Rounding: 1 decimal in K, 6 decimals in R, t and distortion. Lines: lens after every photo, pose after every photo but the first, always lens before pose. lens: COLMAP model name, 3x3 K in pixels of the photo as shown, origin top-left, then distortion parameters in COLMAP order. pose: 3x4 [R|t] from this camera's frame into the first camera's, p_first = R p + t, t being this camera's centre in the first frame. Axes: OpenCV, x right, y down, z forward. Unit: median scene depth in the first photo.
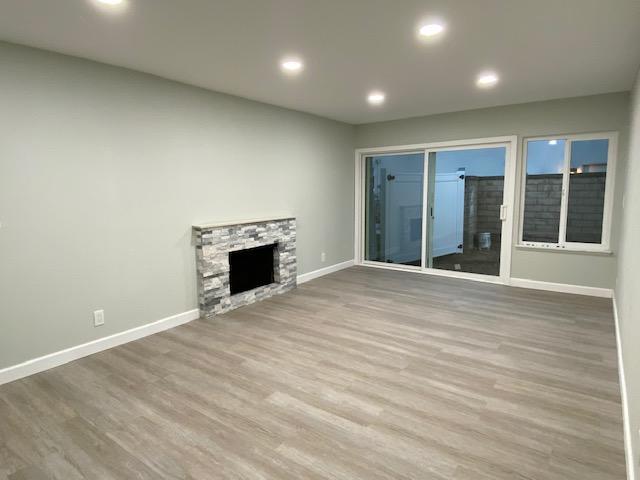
lens RADIAL K [[385.1, 0, 318.4], [0, 385.1, 235.8], [0, 0, 1]] dist [0.055344, -0.060201]
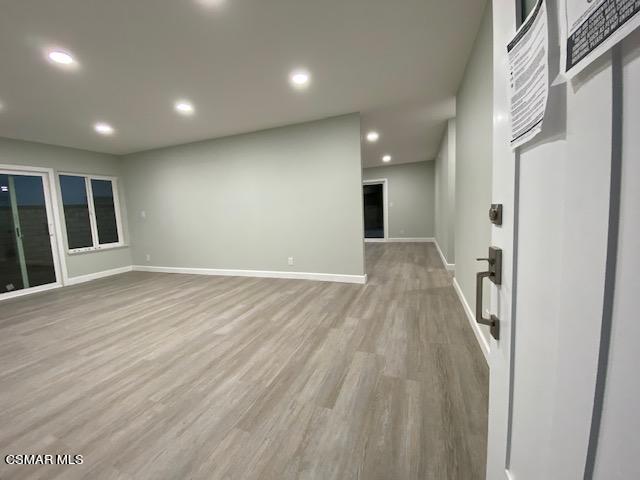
lens RADIAL K [[260.8, 0, 317.1], [0, 260.8, 237.1], [0, 0, 1]] dist [0.020832, -0.021409]
pose [[-0.259061, -0.074649, 0.962972, -0.786755], [0.171623, 0.977585, 0.121952, 0.012919], [-0.950491, 0.196861, -0.240443, 0.591286]]
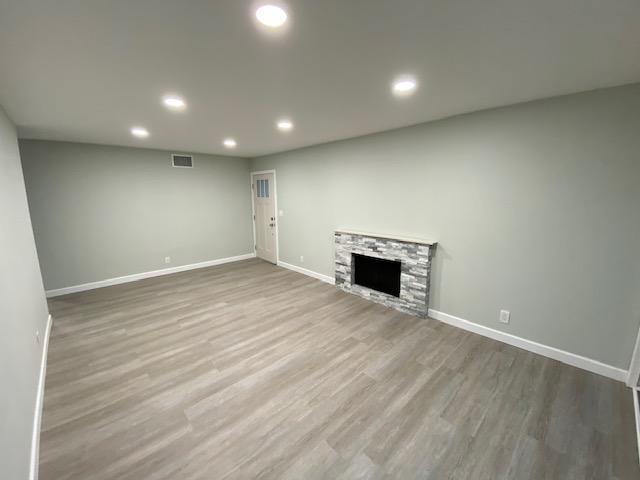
lens RADIAL K [[260.8, 0, 317.1], [0, 260.8, 237.1], [0, 0, 1]] dist [0.020832, -0.021409]
pose [[-0.194708, 0.182757, -0.963685, 0.828951], [-0.108755, 0.972408, 0.206385, -0.232509], [0.974813, 0.144990, -0.169460, 1.228686]]
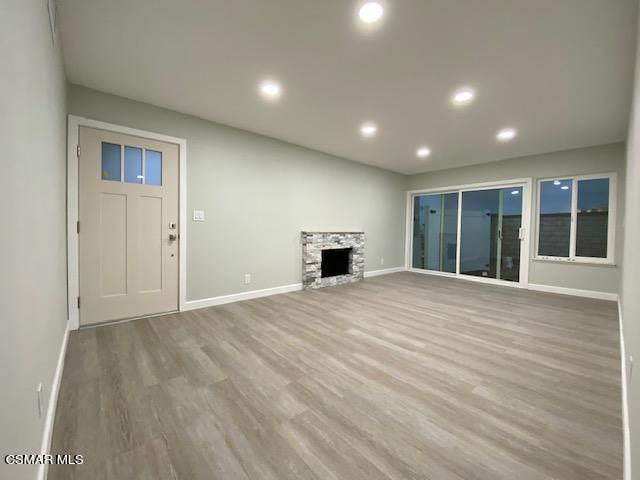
lens RADIAL K [[260.8, 0, 317.1], [0, 260.8, 237.1], [0, 0, 1]] dist [0.020832, -0.021409]
pose [[0.974030, 0.032102, -0.224133, -0.015623], [-0.053172, 0.994646, -0.088610, 0.103585], [0.220089, 0.098226, 0.970522, -0.052585]]
